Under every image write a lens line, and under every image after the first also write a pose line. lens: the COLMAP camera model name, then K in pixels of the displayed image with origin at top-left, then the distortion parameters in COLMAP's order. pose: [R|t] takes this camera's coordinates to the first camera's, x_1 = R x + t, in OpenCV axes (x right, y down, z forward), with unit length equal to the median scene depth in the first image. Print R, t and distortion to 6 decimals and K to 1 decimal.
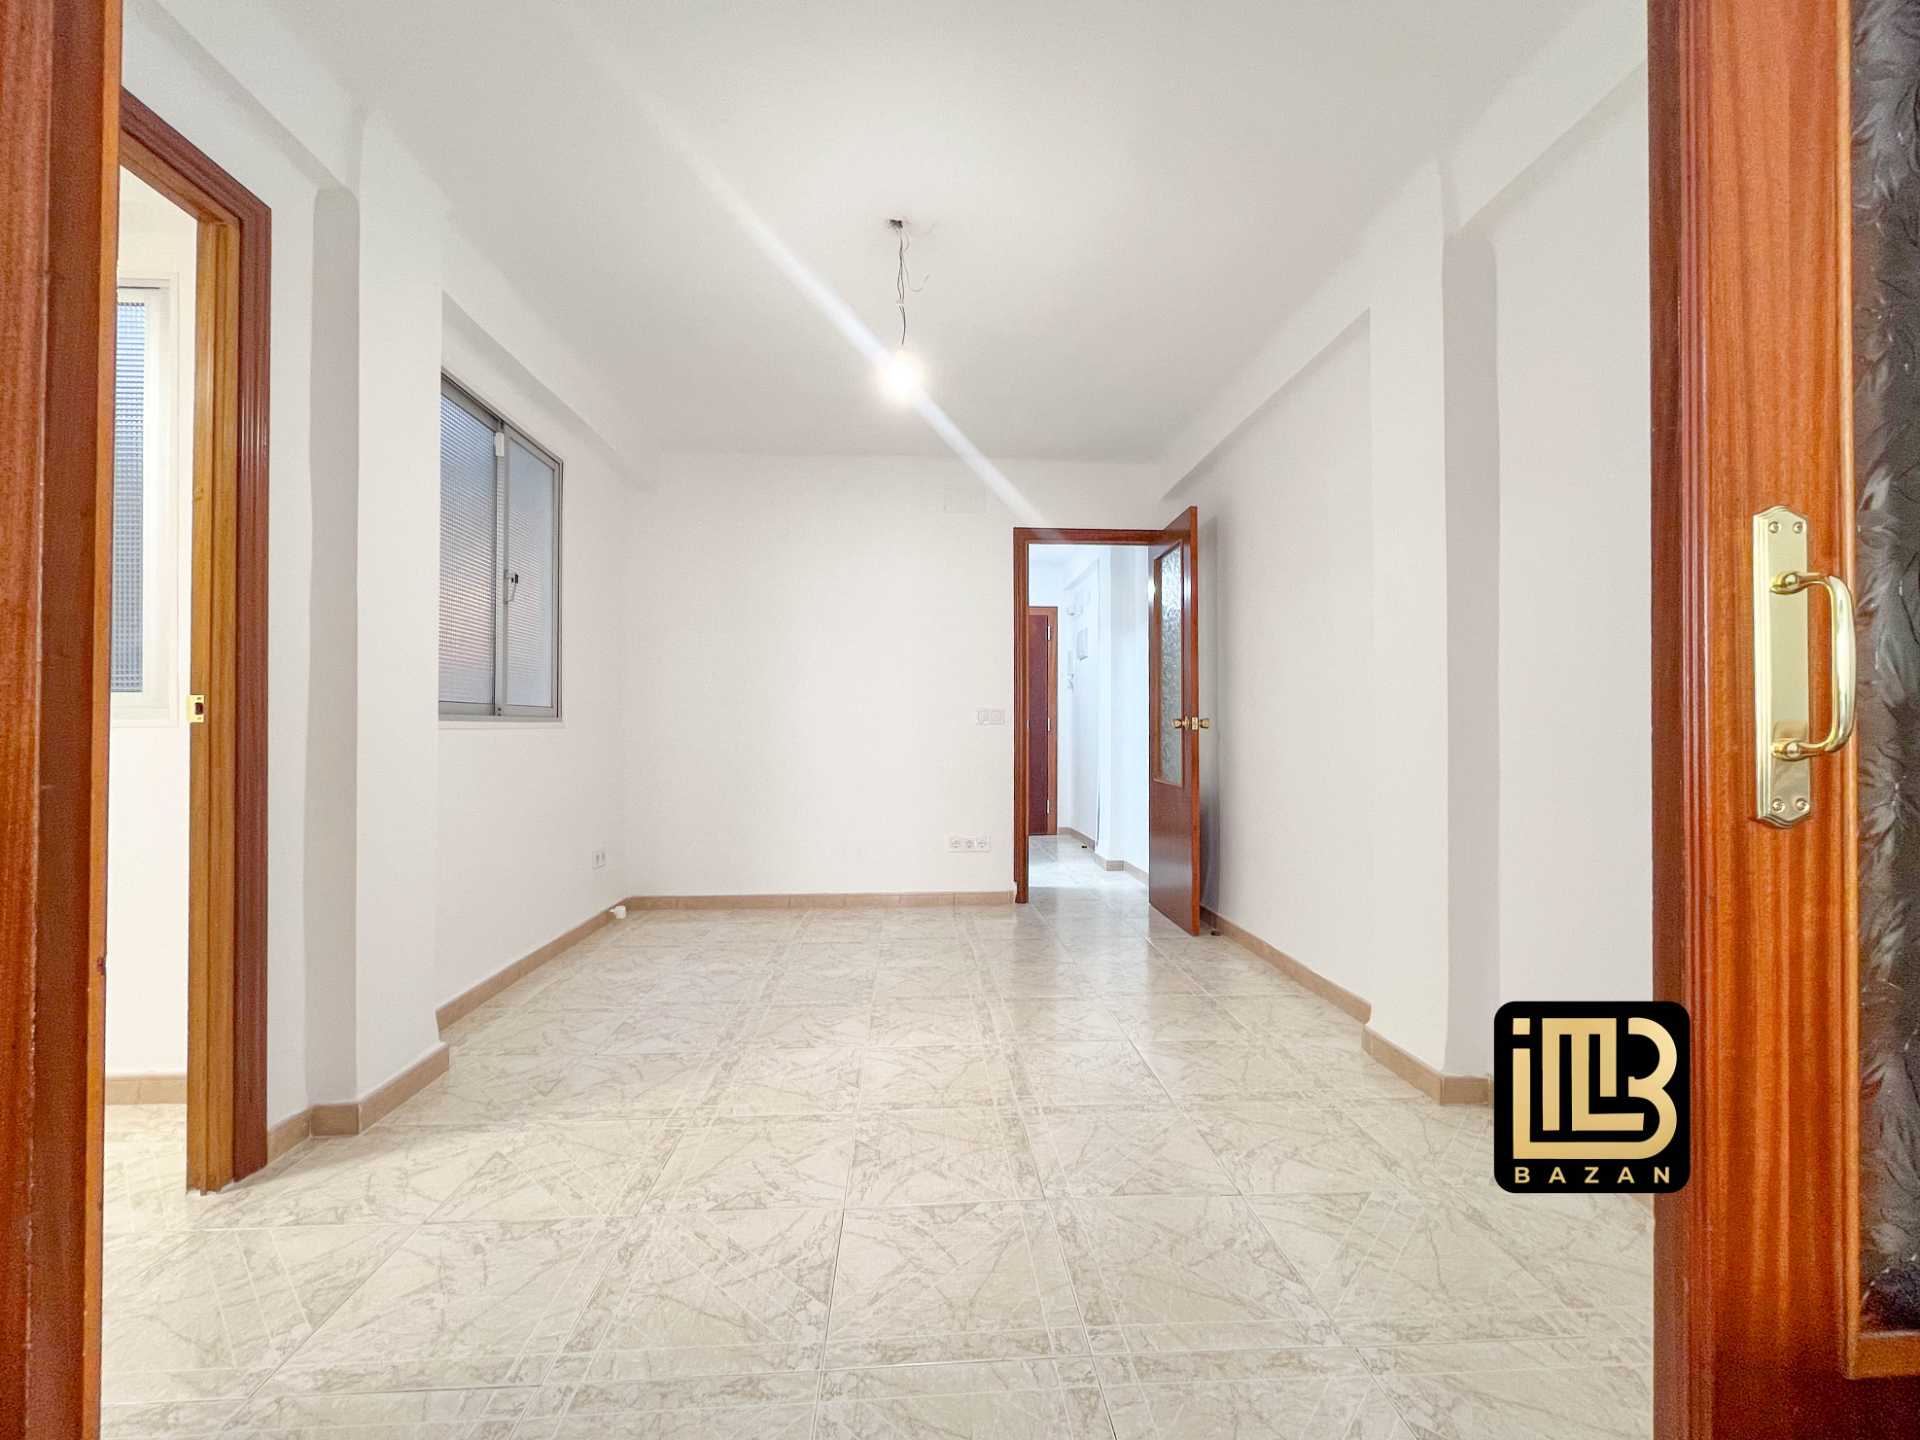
lens RADIAL K [[798.8, 0, 950.3], [0, 798.8, 726.0], [0, 0, 1]] dist [0.000049, -0.001387]
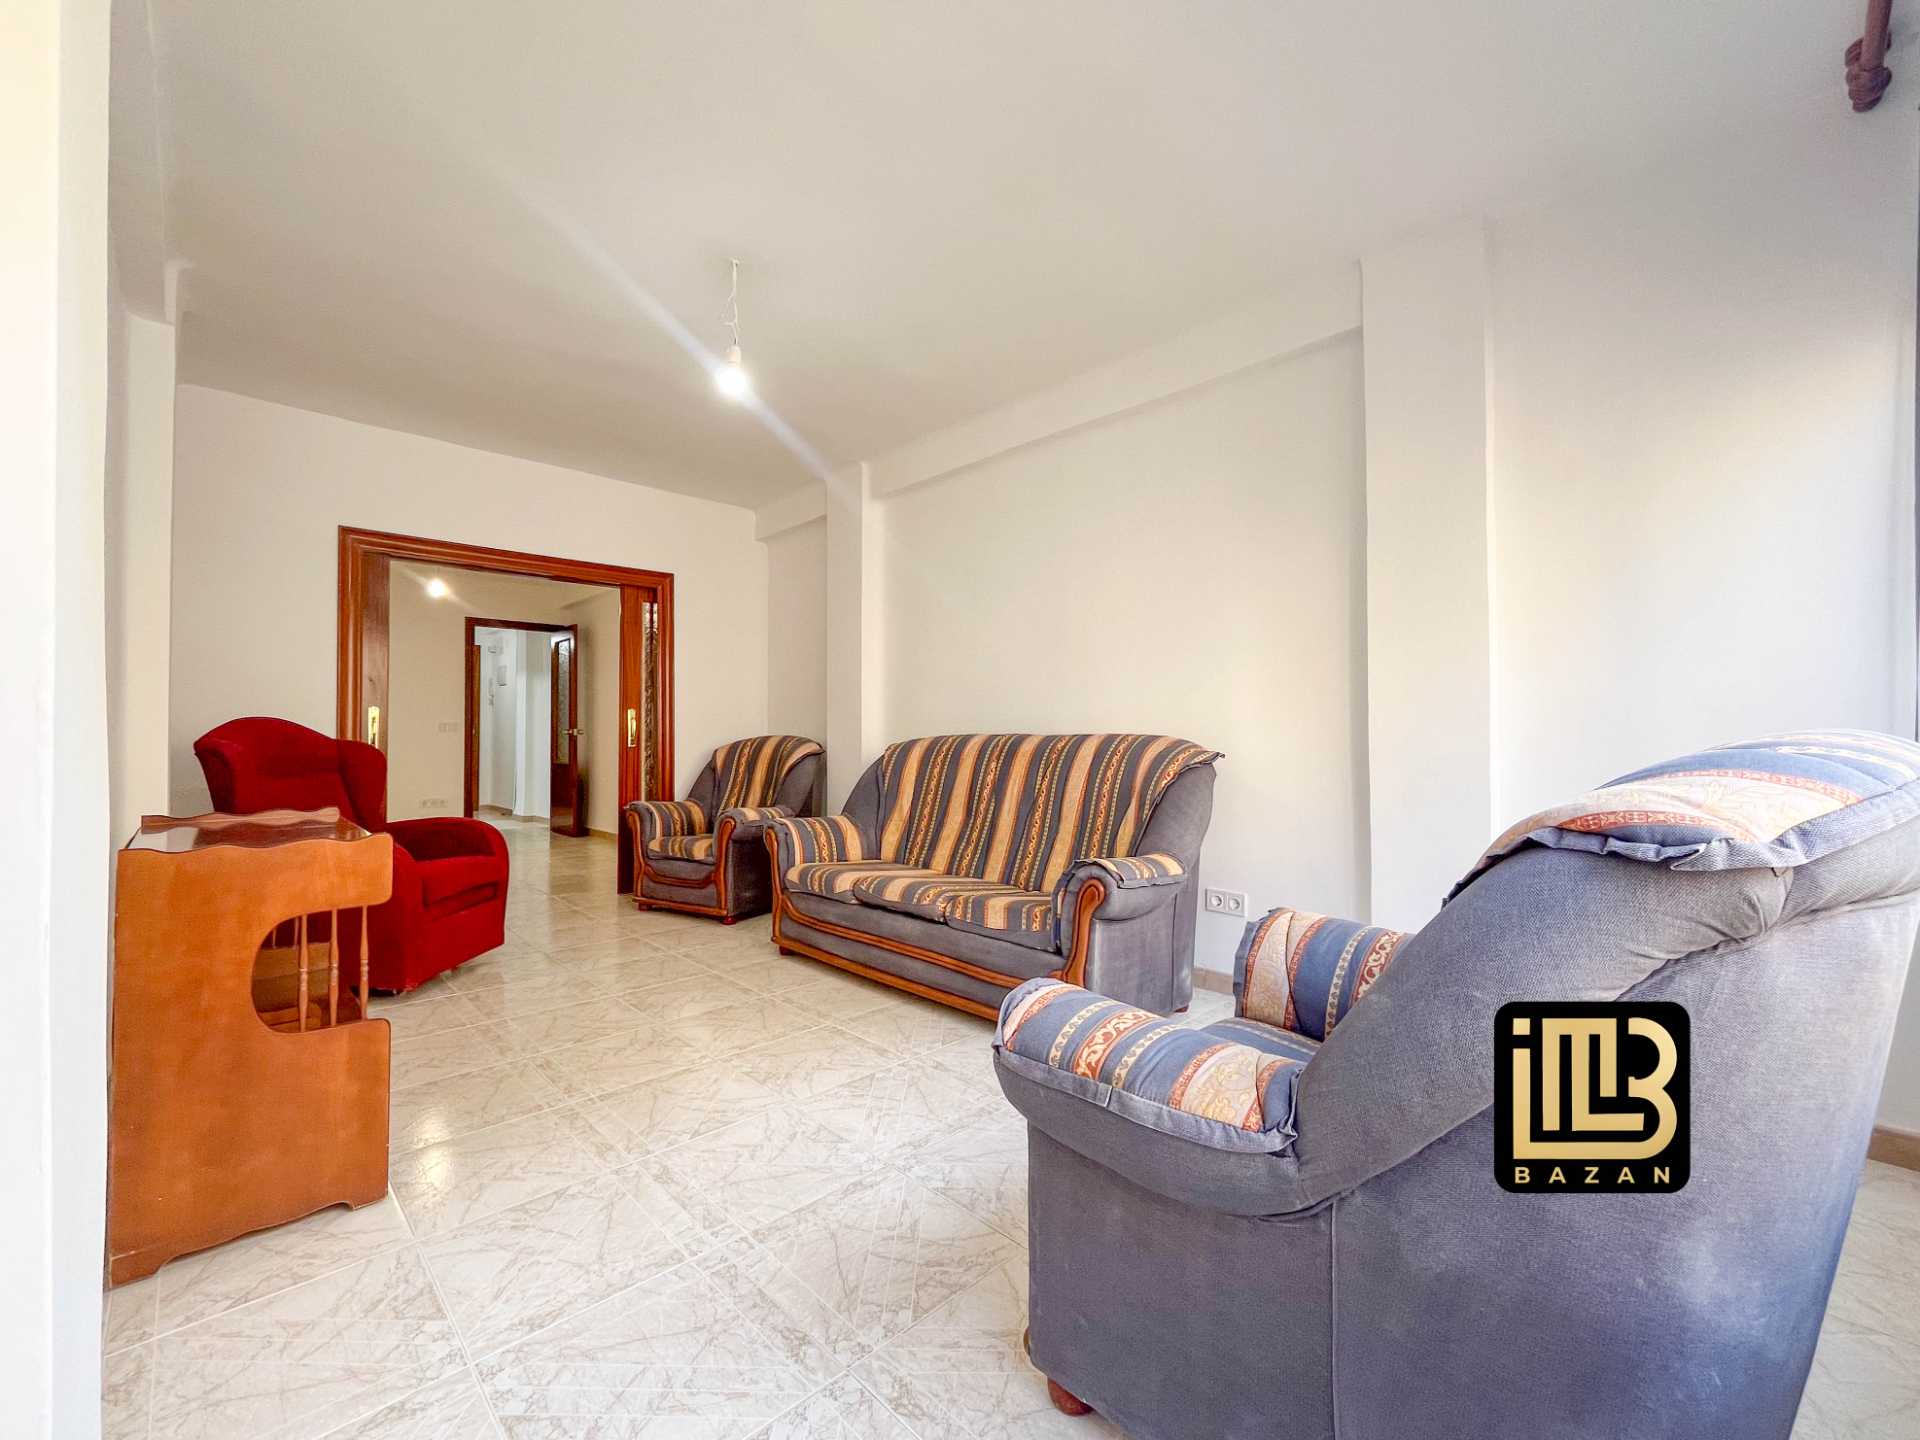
lens RADIAL K [[798.8, 0, 957.1], [0, 798.8, 723.2], [0, 0, 1]] dist [0.000049, -0.001387]
pose [[0.759680, 0.008019, 0.650247, -0.202239], [-0.003071, 0.999957, -0.008743, -0.008170], [-0.650289, 0.004645, 0.759672, -0.861371]]
